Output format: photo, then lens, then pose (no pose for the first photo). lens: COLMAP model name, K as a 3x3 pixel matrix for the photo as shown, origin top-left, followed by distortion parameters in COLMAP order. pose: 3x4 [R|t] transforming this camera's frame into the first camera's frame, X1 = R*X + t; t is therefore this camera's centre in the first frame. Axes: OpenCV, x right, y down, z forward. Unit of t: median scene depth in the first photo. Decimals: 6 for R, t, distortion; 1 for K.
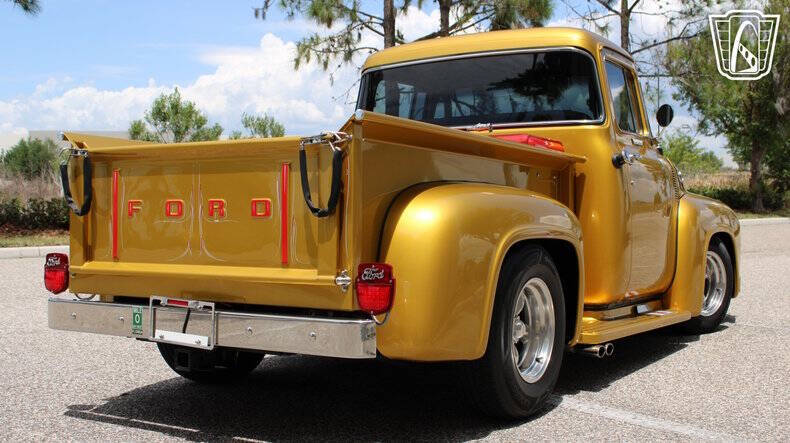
lens RADIAL K [[873.6, 0, 395.0], [0, 873.6, 221.5], [0, 0, 1]] dist [-0.085492, 0.032904]
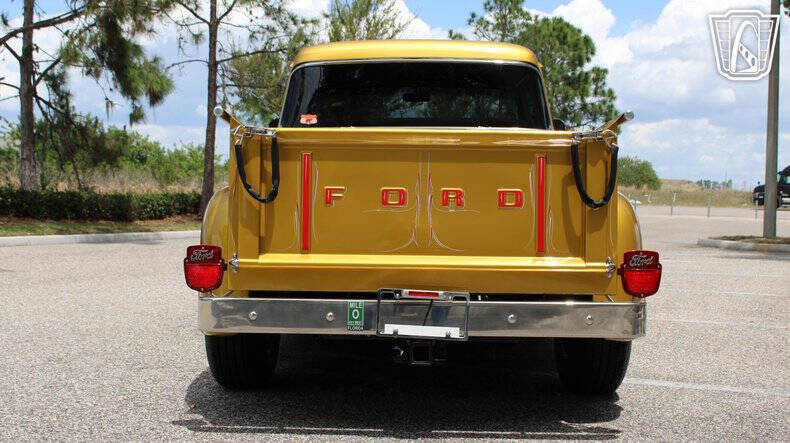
lens RADIAL K [[873.6, 0, 395.0], [0, 873.6, 221.5], [0, 0, 1]] dist [-0.085492, 0.032904]
pose [[0.863932, 0.015229, 0.503377, -0.709884], [-0.011377, 0.999878, -0.010724, 0.021708], [-0.503479, 0.003538, 0.864000, 0.164270]]
